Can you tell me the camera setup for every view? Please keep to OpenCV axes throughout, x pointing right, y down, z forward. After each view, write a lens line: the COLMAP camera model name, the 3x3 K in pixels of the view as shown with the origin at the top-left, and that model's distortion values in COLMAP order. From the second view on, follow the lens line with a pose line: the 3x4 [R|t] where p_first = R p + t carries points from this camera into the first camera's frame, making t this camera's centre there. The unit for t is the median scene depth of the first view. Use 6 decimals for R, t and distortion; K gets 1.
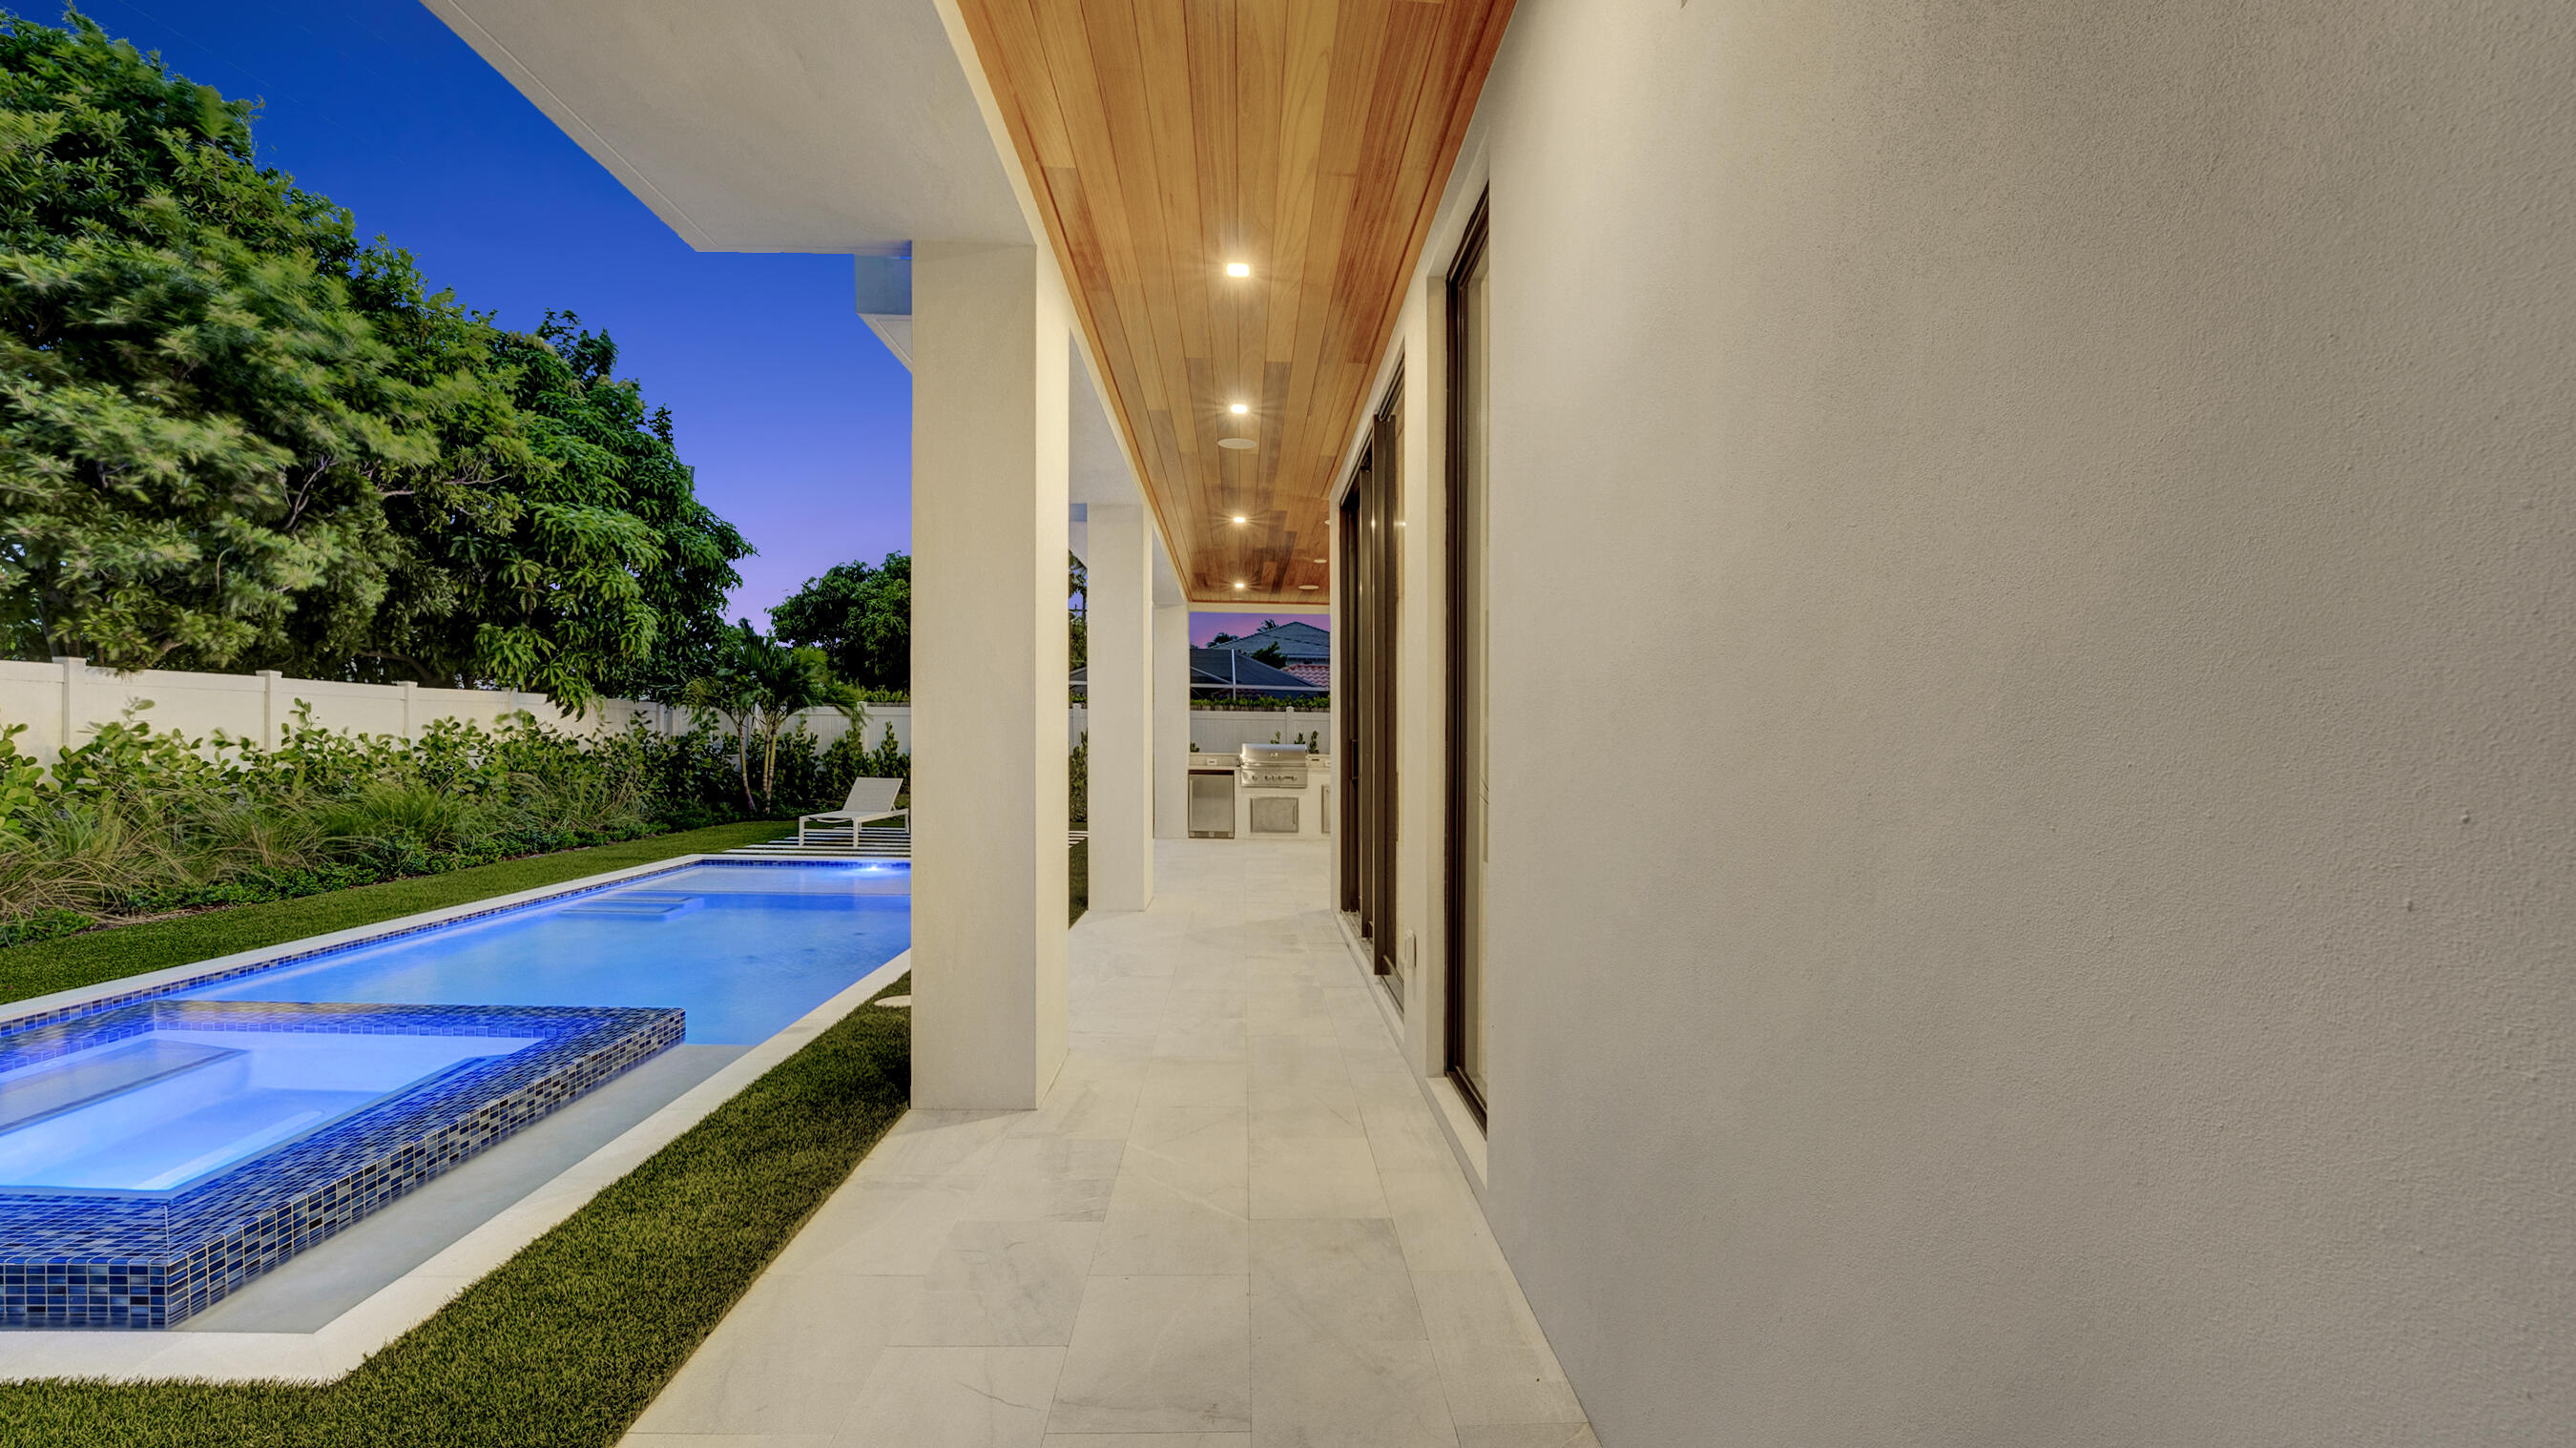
lens RADIAL K [[1078.9, 0, 1288.0], [0, 1078.9, 724.0], [0, 0, 1]] dist [-0.002115, -0.000250]
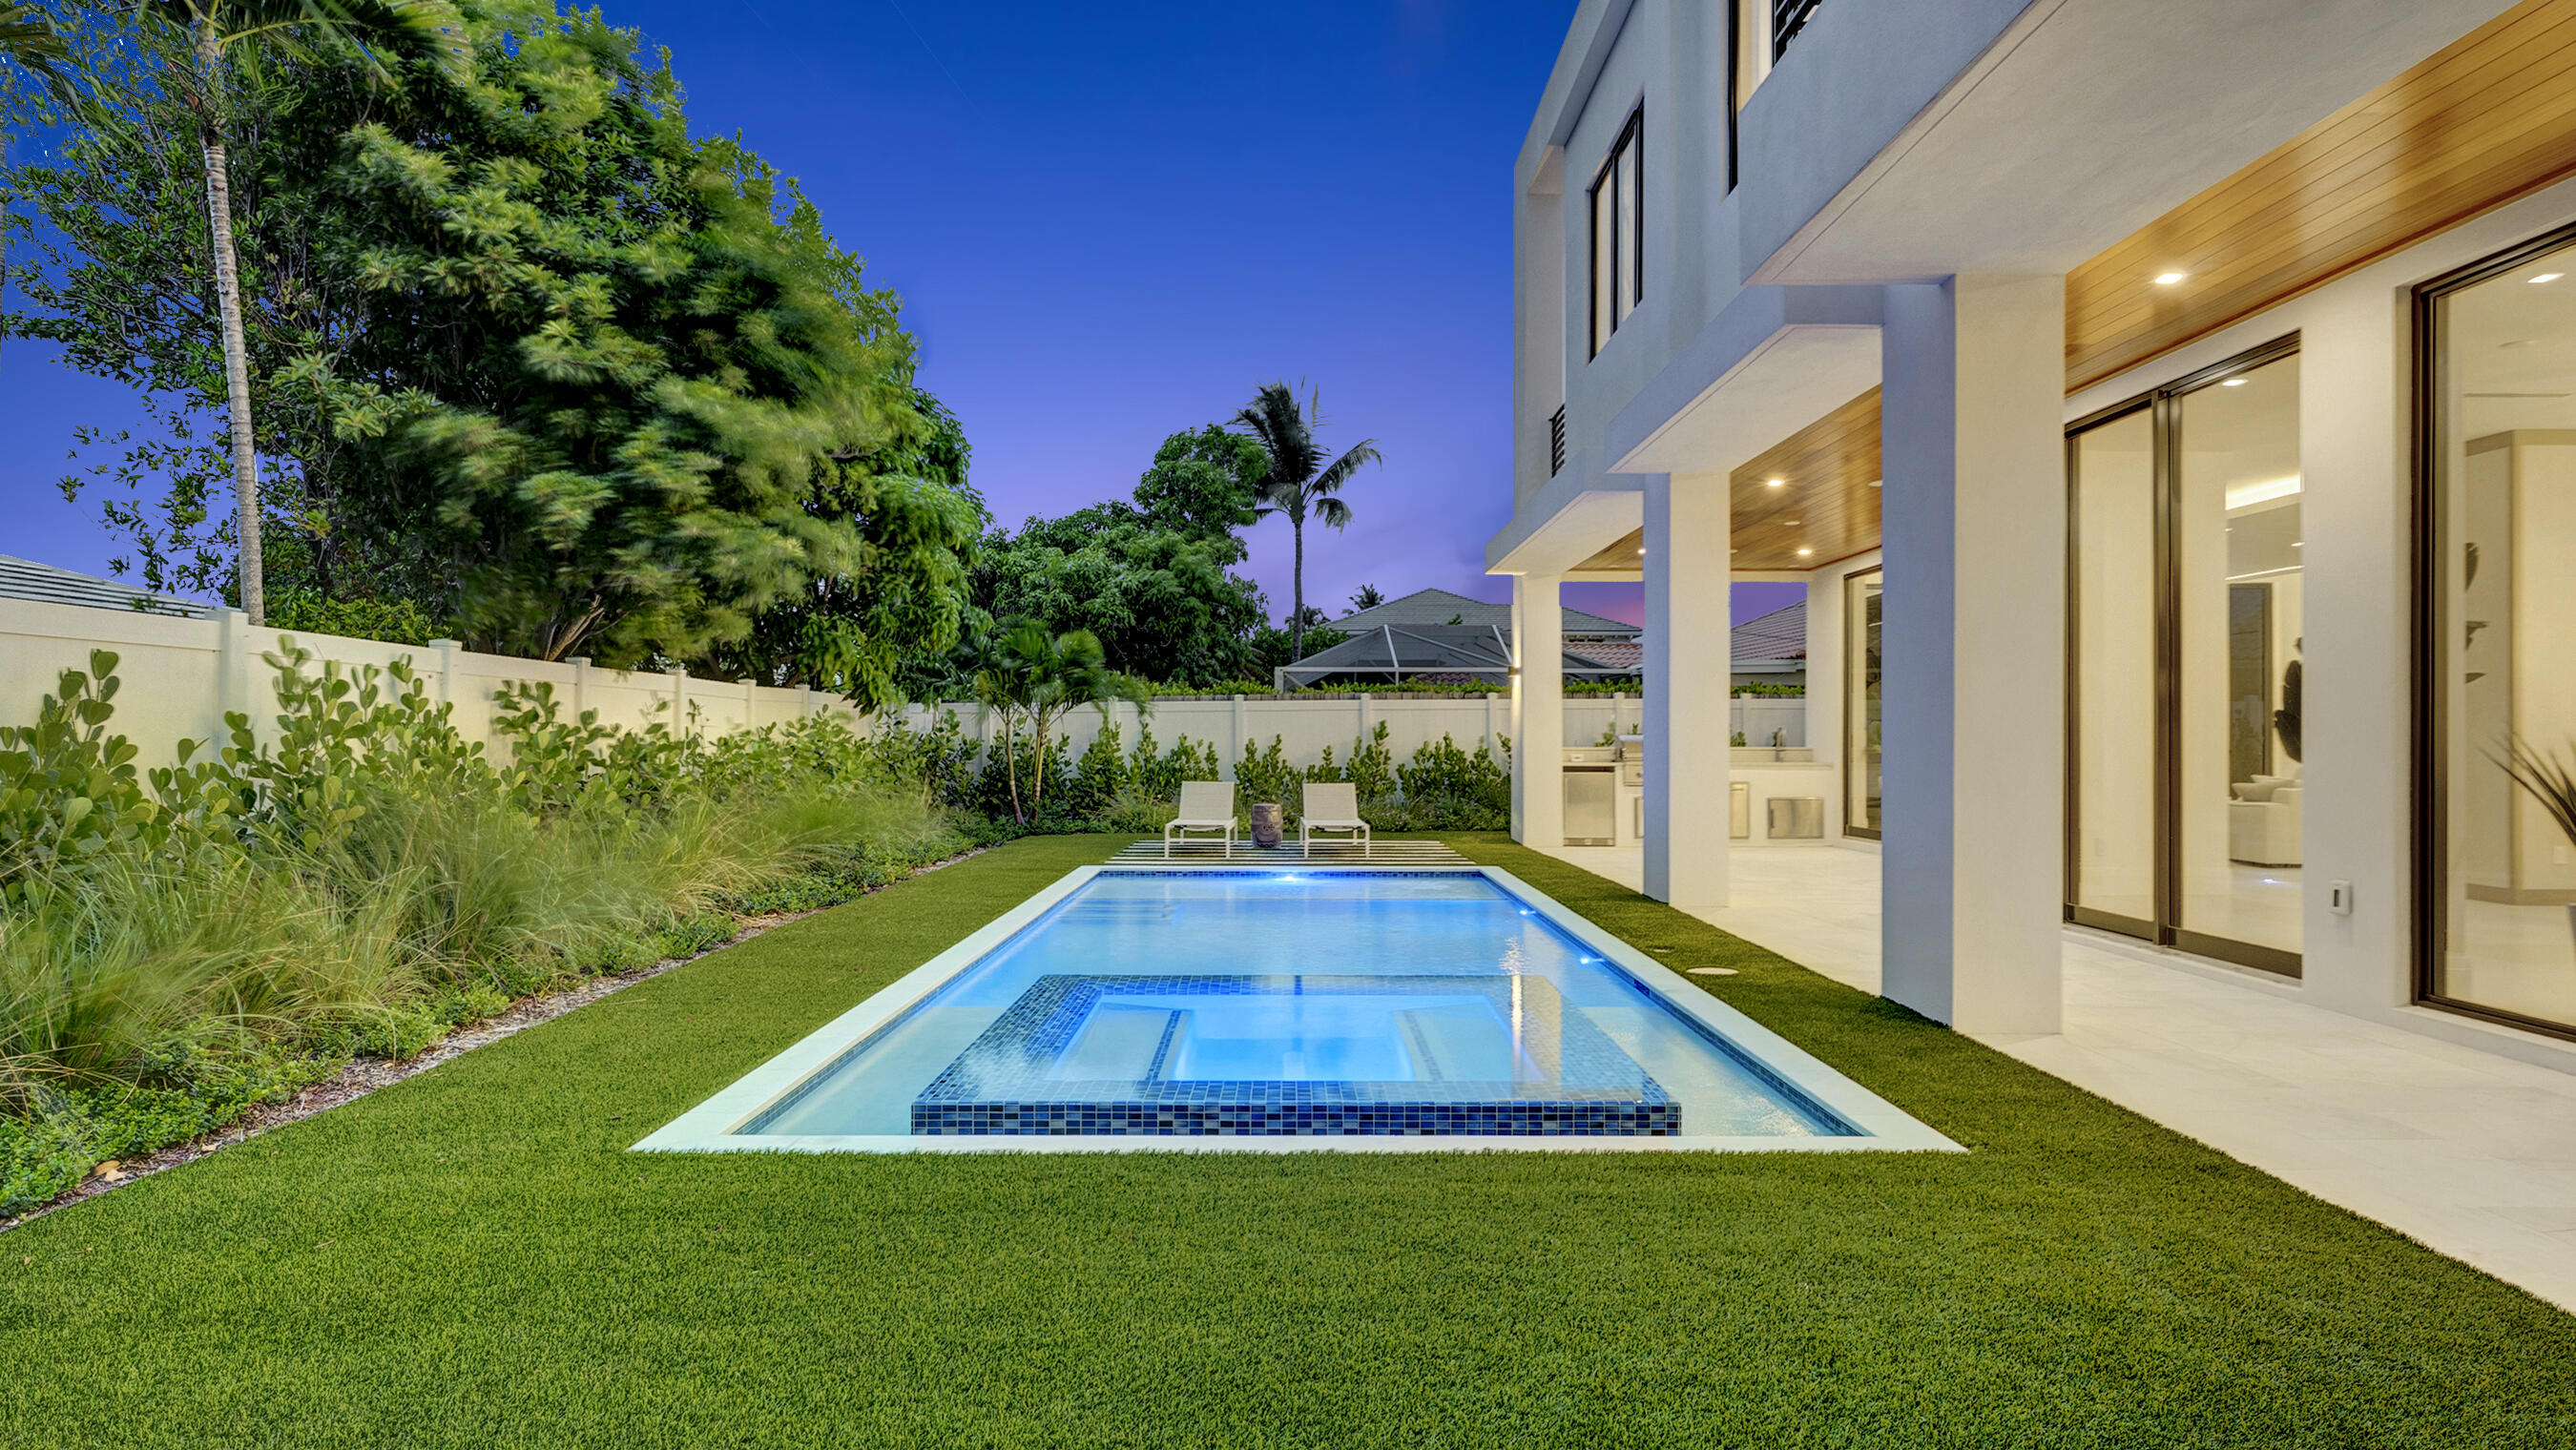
lens RADIAL K [[1432.8, 0, 1288.0], [0, 1432.8, 725.0], [0, 0, 1]] dist [0.002949, 0.000159]
pose [[0.999642, -0.018634, -0.019180, -0.360476], [0.018651, 0.999826, 0.000711, 0.005917], [0.019164, -0.001068, 0.999816, -0.188306]]
